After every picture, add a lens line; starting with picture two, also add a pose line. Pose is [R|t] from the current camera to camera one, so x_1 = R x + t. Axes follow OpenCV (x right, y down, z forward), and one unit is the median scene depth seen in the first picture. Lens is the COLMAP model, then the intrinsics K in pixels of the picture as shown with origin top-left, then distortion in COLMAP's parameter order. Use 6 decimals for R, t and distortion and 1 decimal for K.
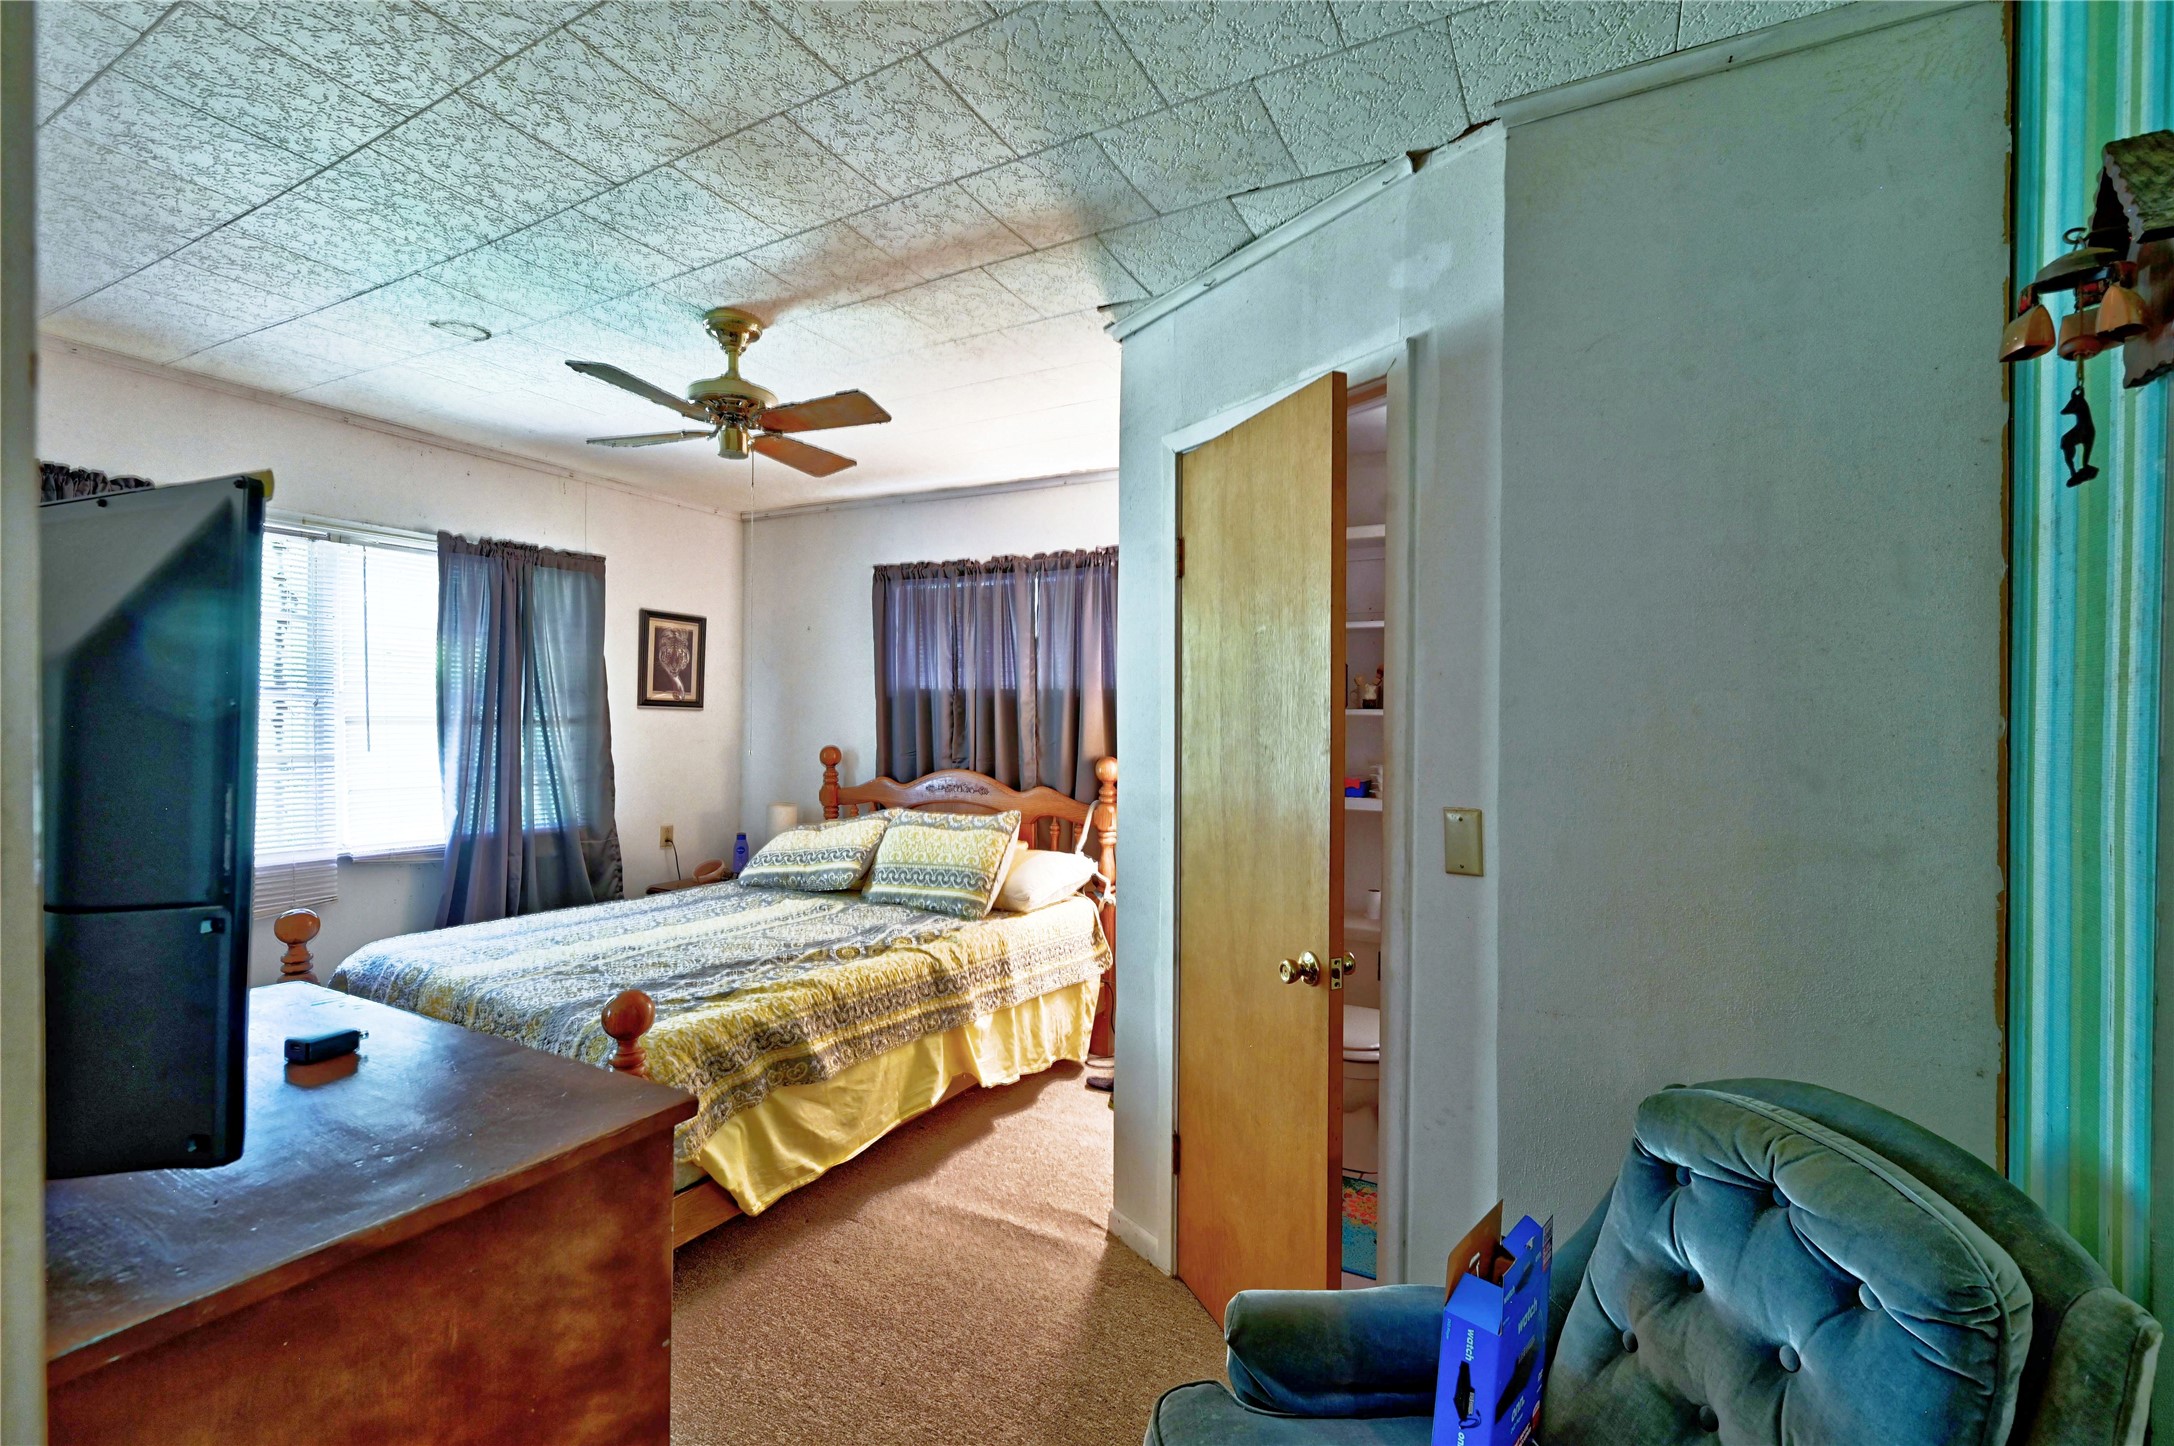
lens RADIAL K [[893.2, 0, 1093.9], [0, 893.2, 724.7], [0, 0, 1]] dist [0.006731, -0.000202]
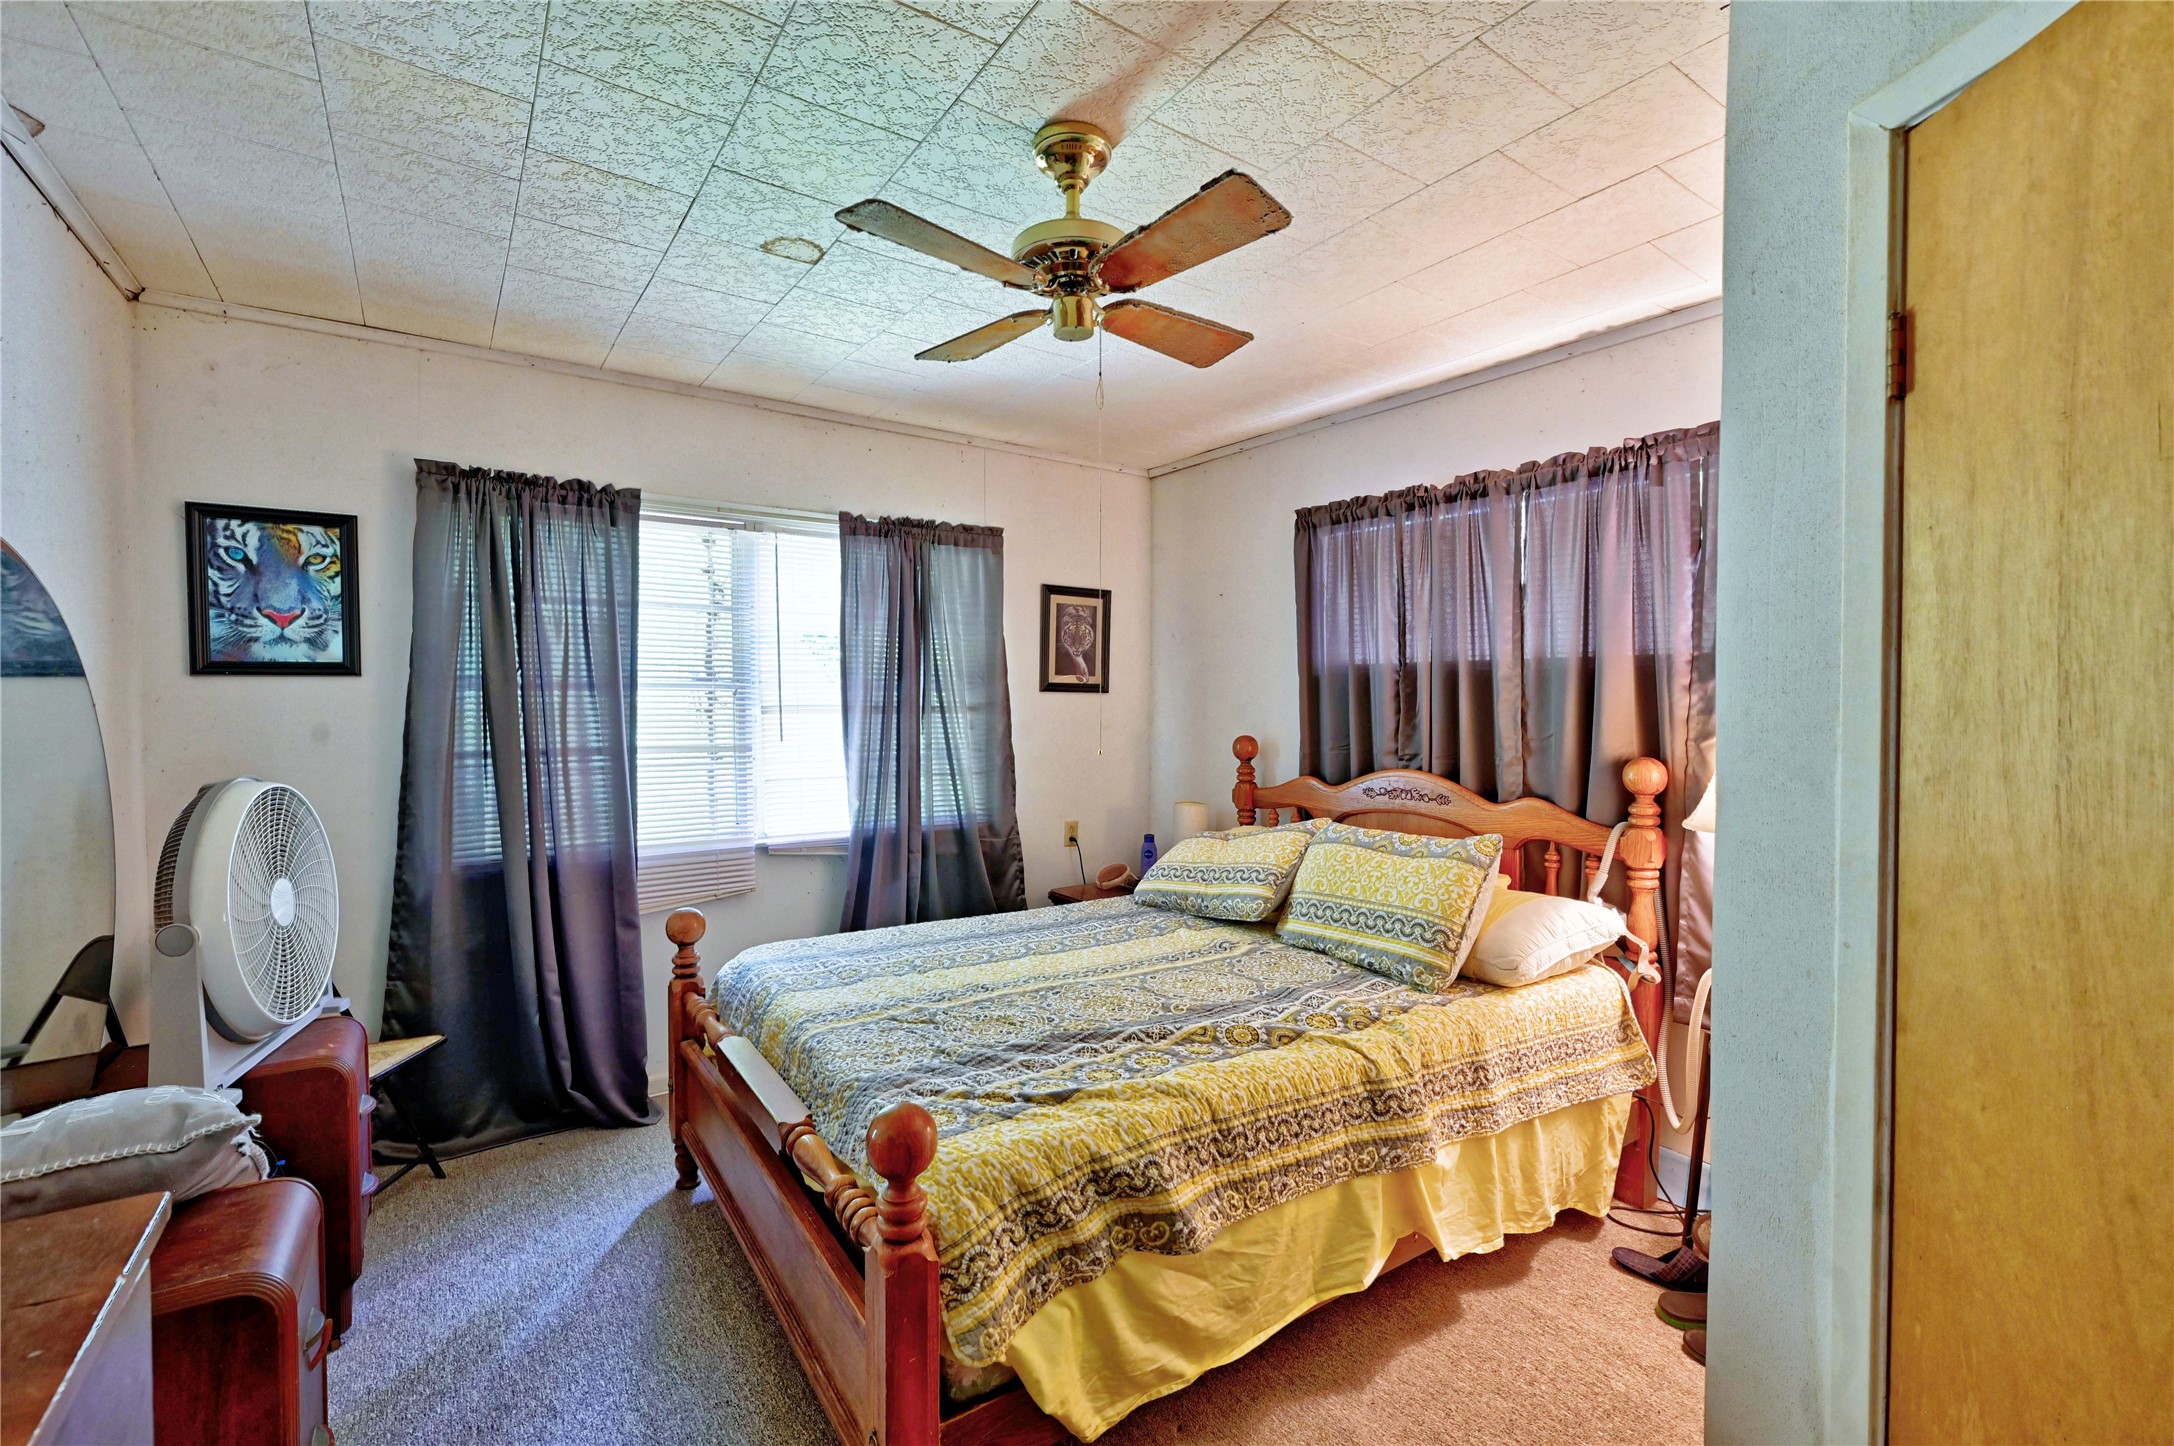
lens RADIAL K [[893.2, 0, 1101.0], [0, 893.2, 727.1], [0, 0, 1]] dist [0.006731, -0.000202]
pose [[0.886040, 0.002786, -0.463600, -0.037900], [0.007794, 0.999751, 0.020904, -0.003280], [0.463543, -0.022135, 0.885798, 0.263064]]
